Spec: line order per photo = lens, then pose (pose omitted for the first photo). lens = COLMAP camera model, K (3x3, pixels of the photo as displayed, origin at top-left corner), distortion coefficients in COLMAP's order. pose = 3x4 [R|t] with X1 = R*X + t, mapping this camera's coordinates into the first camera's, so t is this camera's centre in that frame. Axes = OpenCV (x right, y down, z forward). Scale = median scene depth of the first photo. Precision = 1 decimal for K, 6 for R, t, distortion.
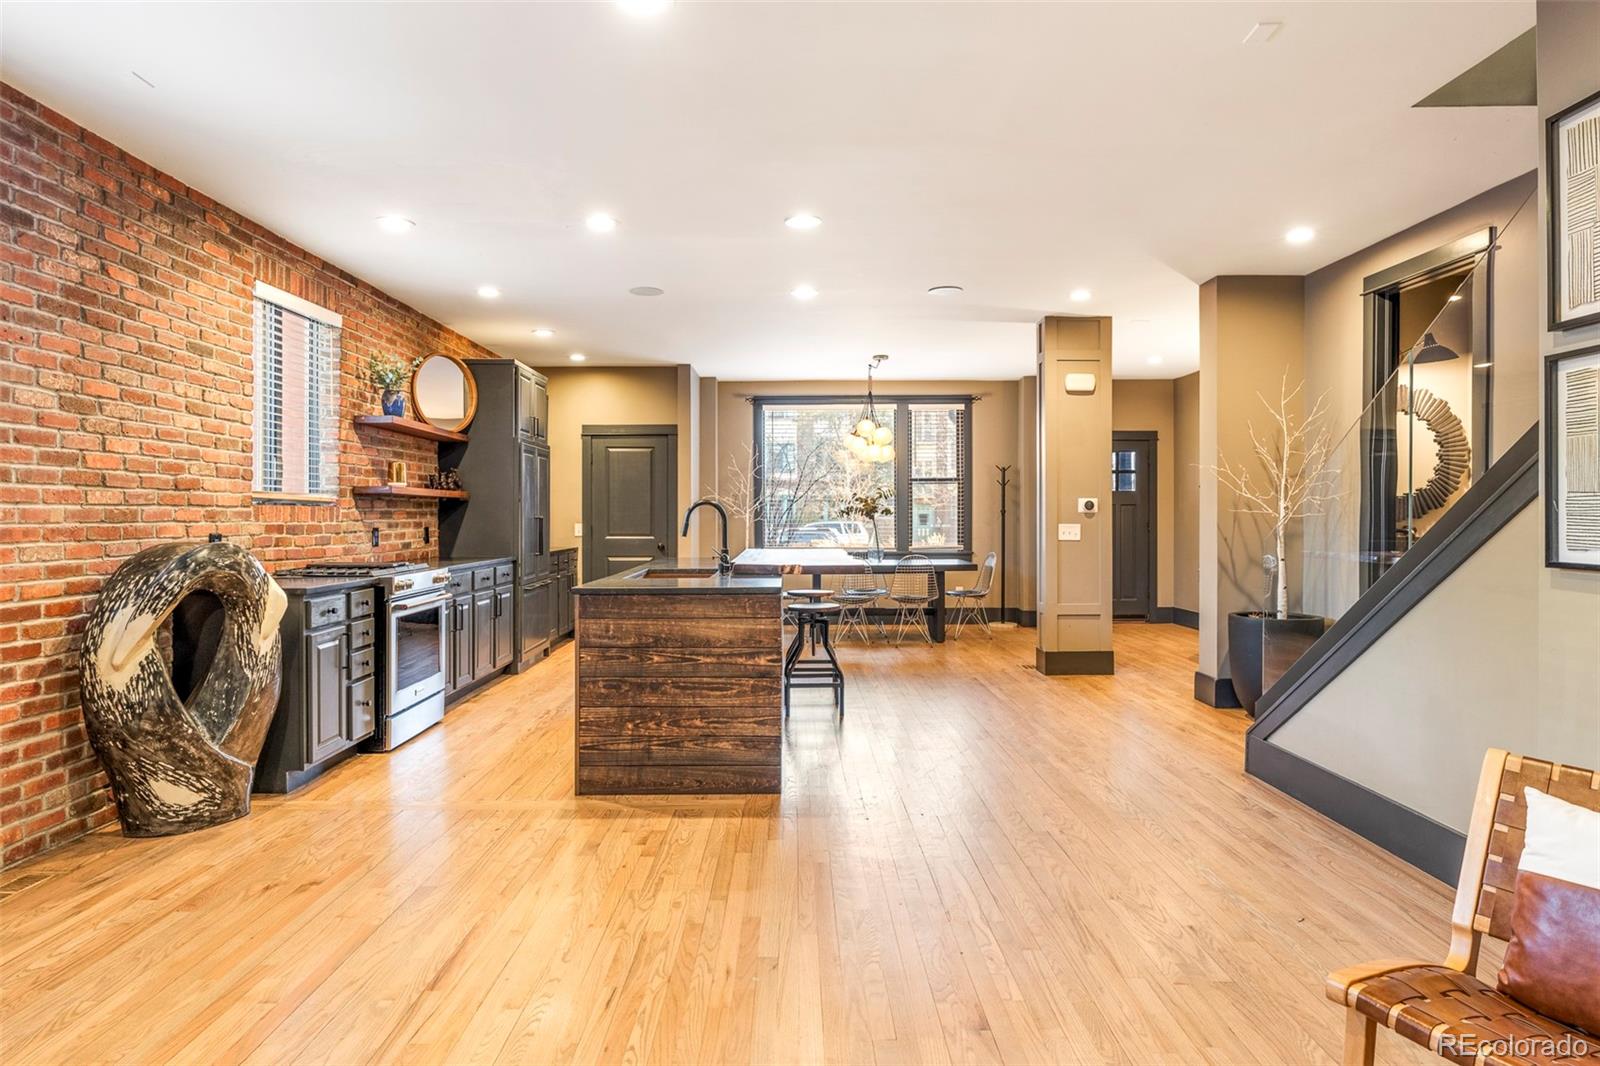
lens RADIAL K [[954.9, 0, 800.0], [0, 954.9, 533.0], [0, 0, 1]] dist [-0.000552, -0.000201]
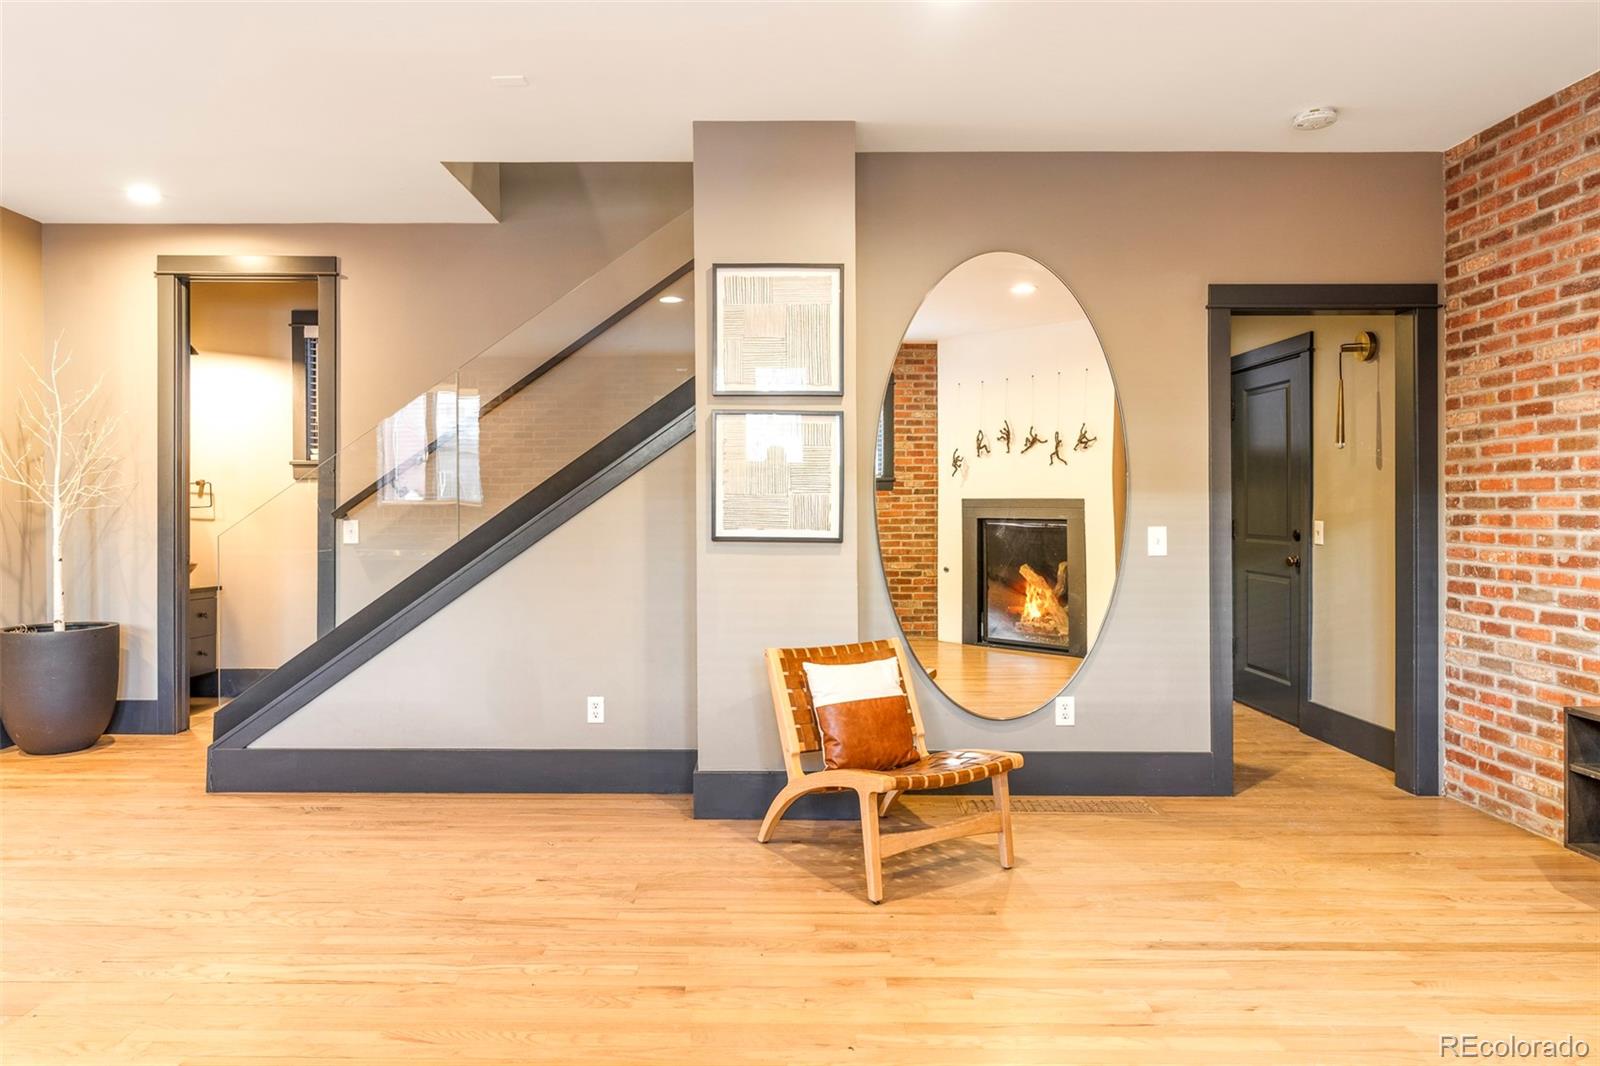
lens RADIAL K [[979.8, 0, 800.0], [0, 979.8, 533.0], [0, 0, 1]] dist [0.000074, -0.000107]
pose [[-0.012016, -0.018665, 0.999754, -0.579377], [0.015475, 0.999703, 0.018850, -0.003152], [-0.999808, 0.015697, -0.011723, 0.572628]]
